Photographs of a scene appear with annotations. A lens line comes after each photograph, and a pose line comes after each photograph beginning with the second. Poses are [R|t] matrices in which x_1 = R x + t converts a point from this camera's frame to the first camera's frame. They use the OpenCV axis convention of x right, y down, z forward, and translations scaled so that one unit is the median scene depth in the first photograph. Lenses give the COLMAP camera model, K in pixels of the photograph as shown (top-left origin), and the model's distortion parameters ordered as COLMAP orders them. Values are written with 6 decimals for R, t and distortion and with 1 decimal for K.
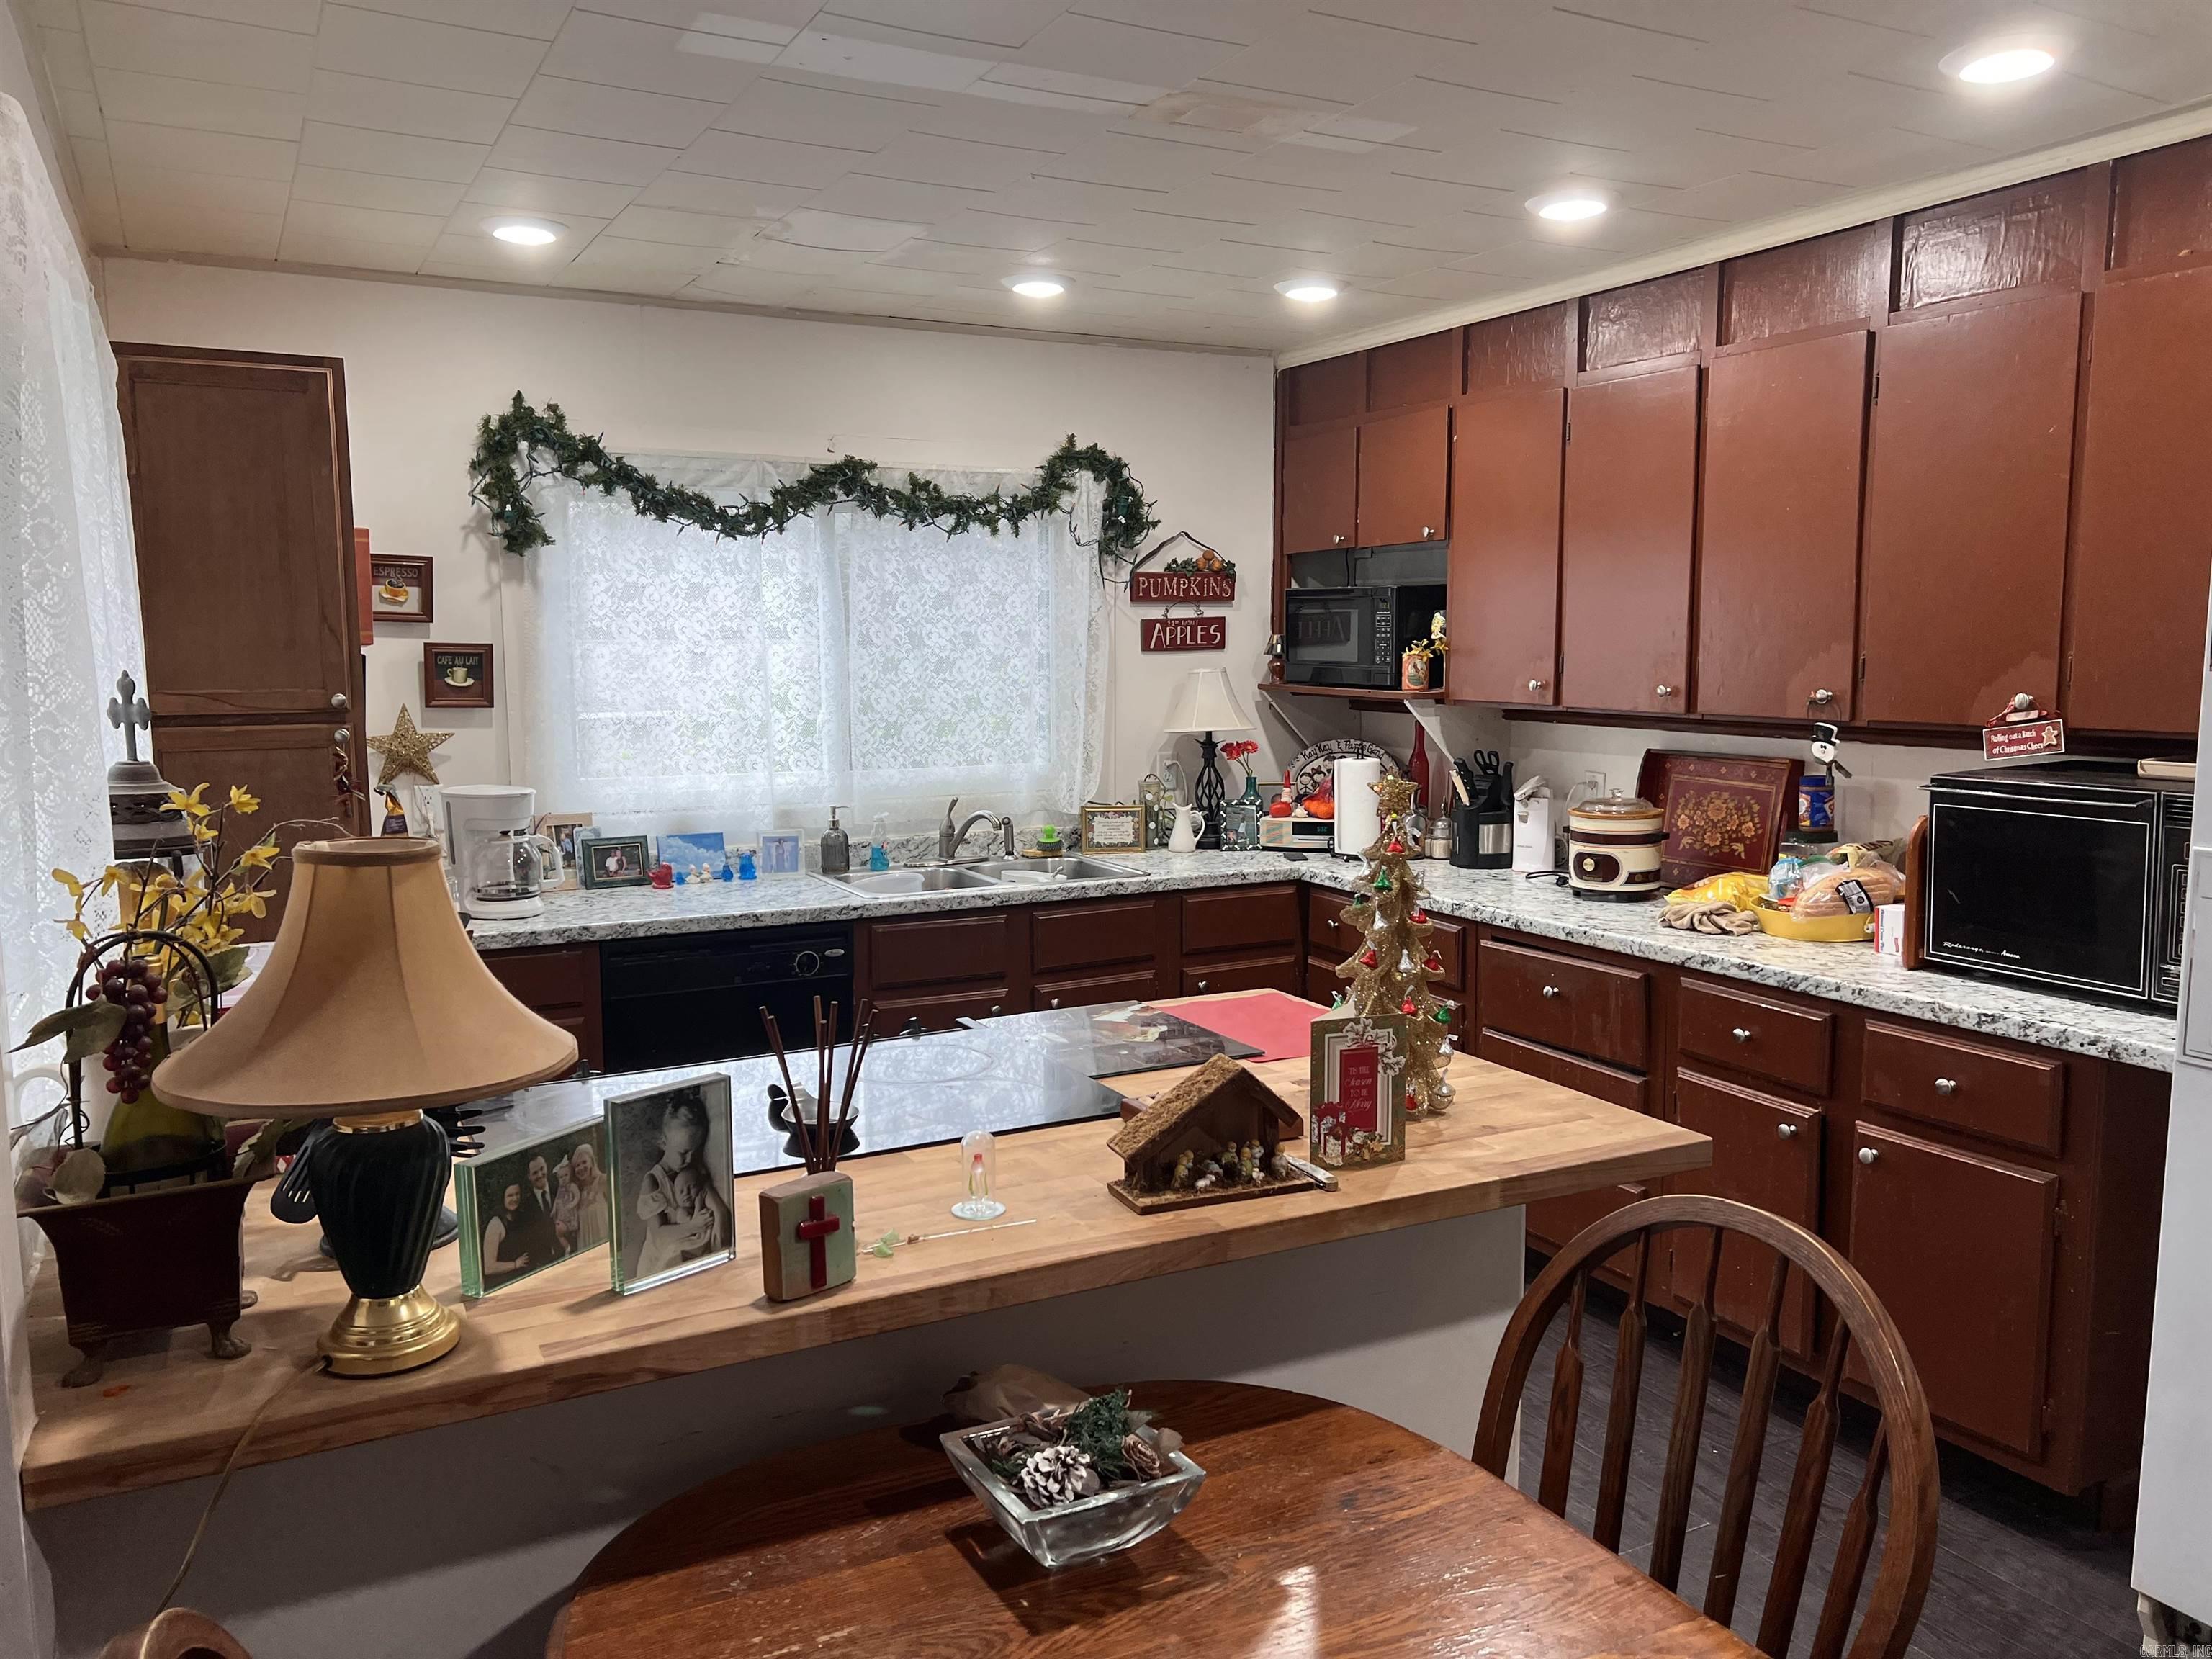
lens RADIAL K [[1715.6, 0, 1106.0], [0, 1715.6, 829.5], [0, 0, 1]] dist [0.153212, -0.283222]
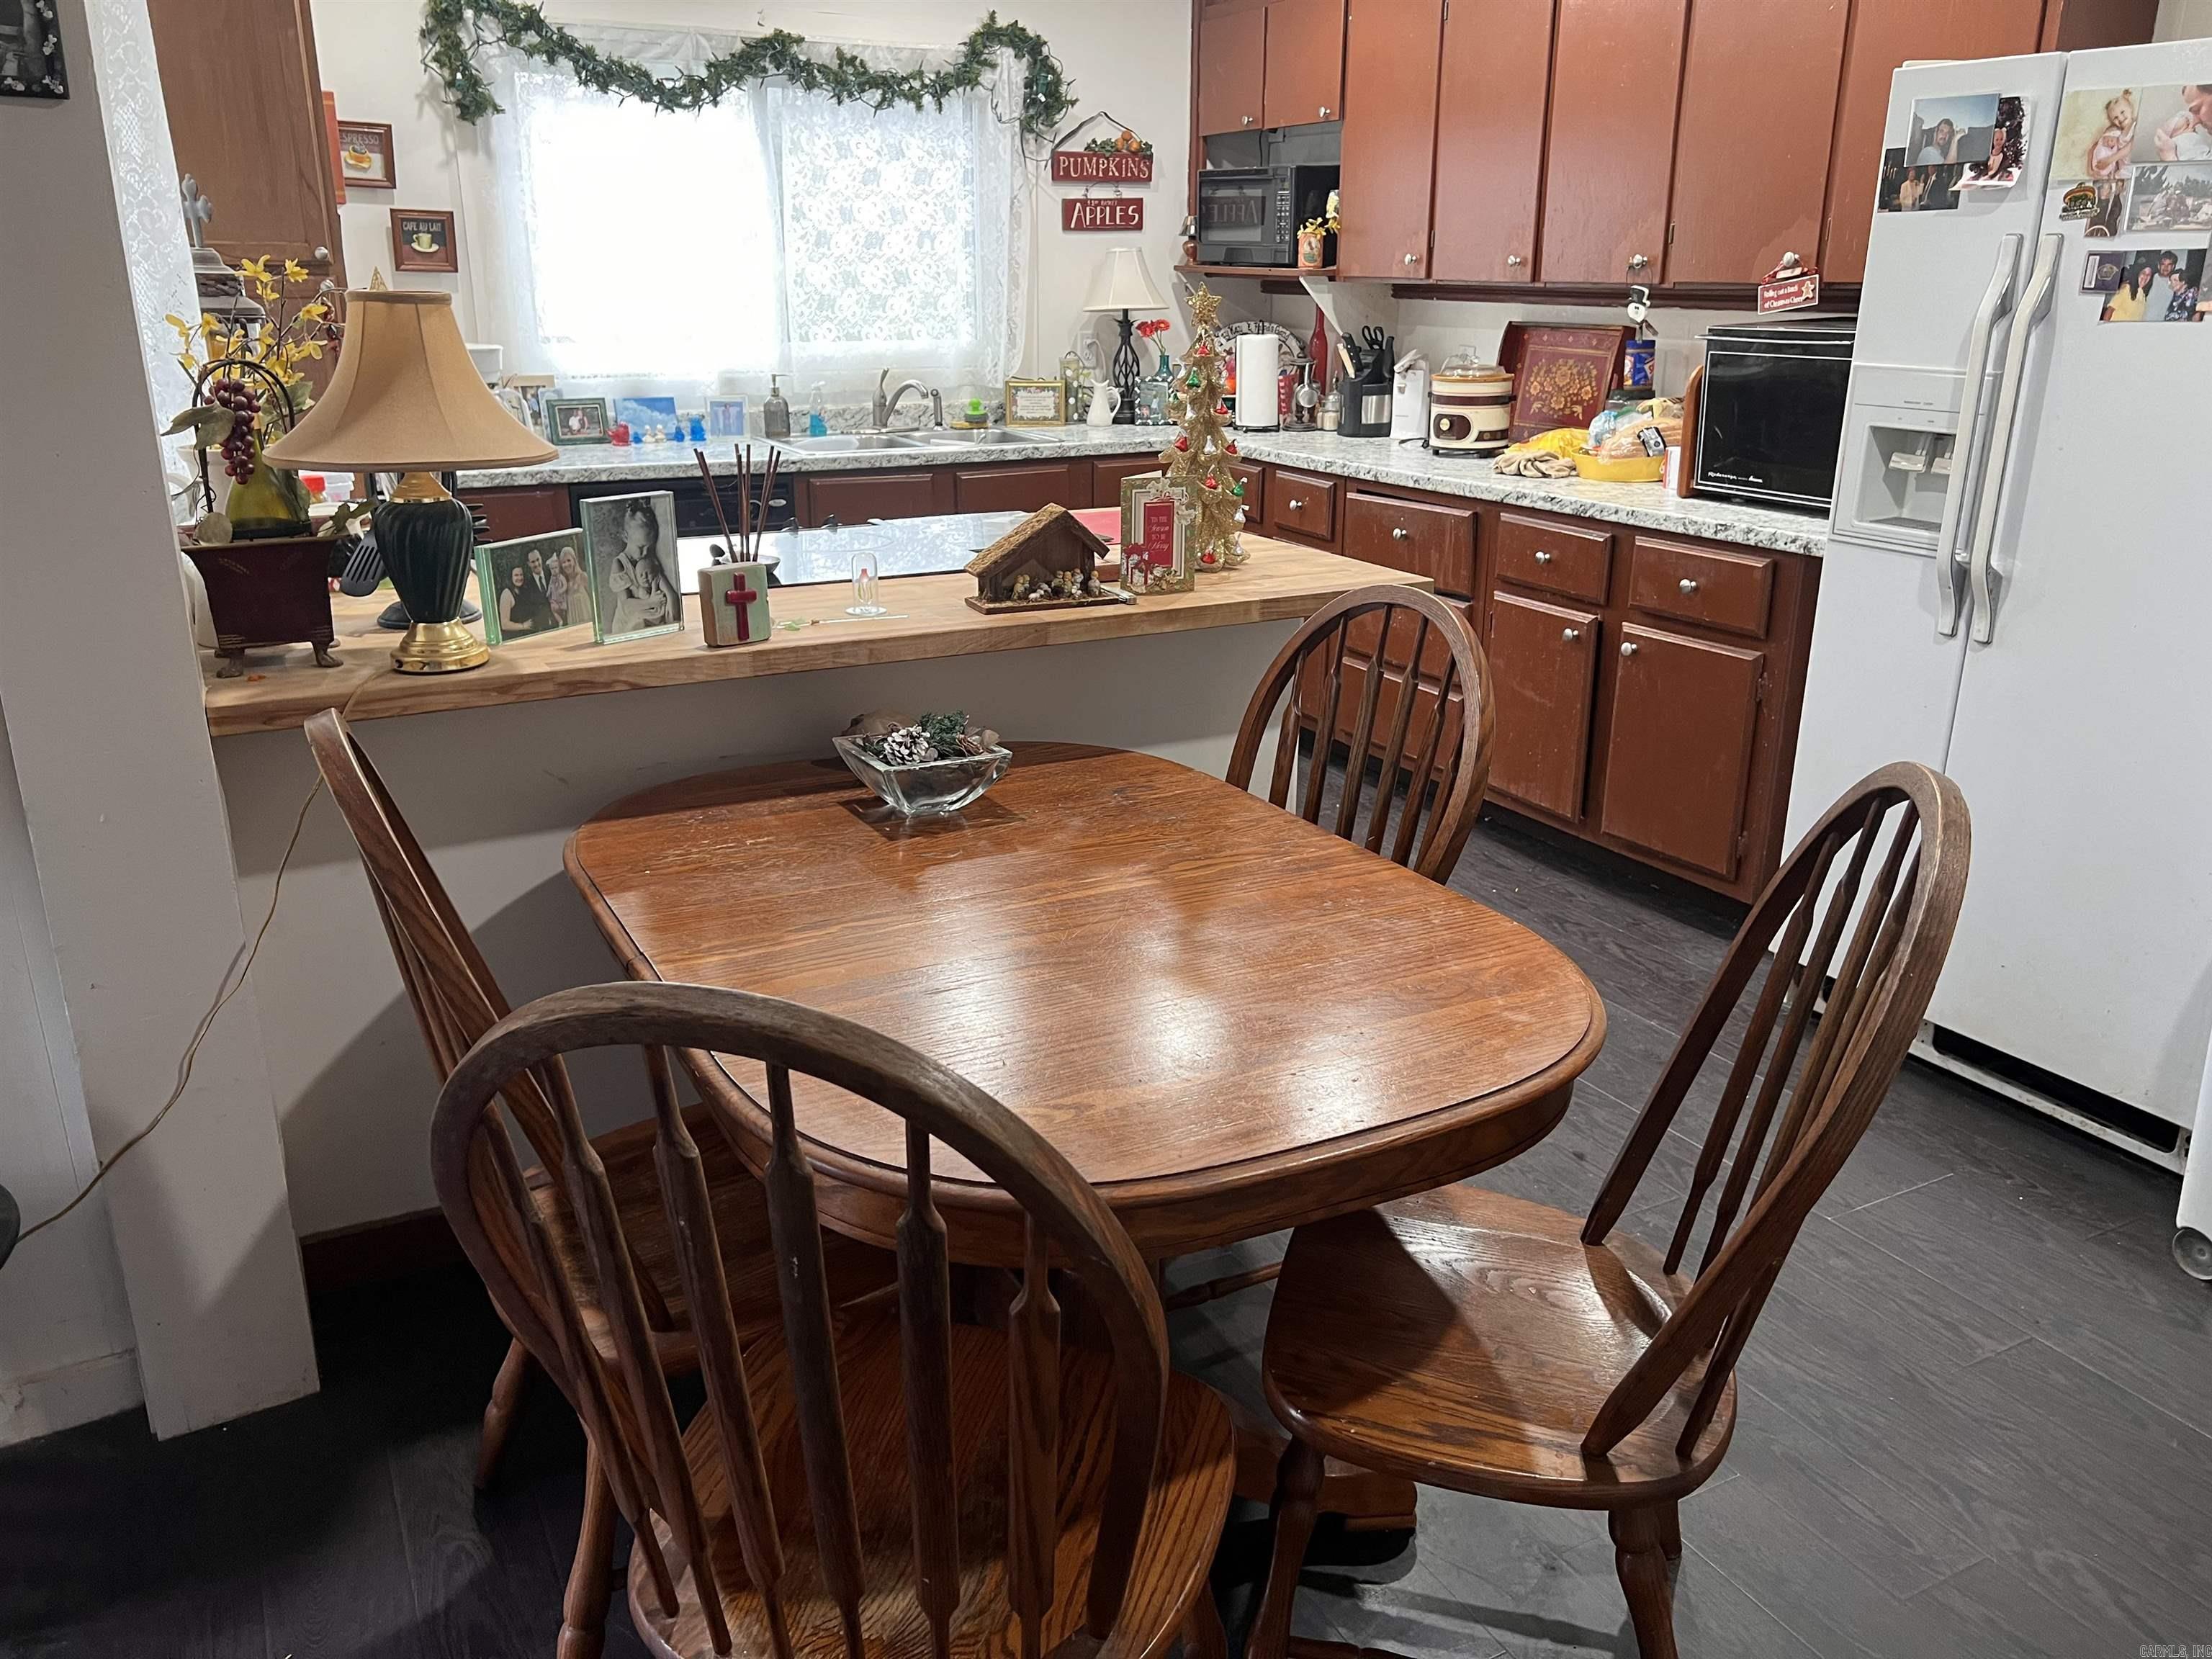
lens RADIAL K [[1746.0, 0, 1111.9], [0, 1746.0, 821.5], [0, 0, 1]] dist [0.078350, -0.109510]
pose [[0.999880, 0.002907, 0.015224, 0.041644], [-0.005825, 0.980720, 0.195330, 0.048086], [-0.014362, -0.195395, 0.980619, -0.157504]]
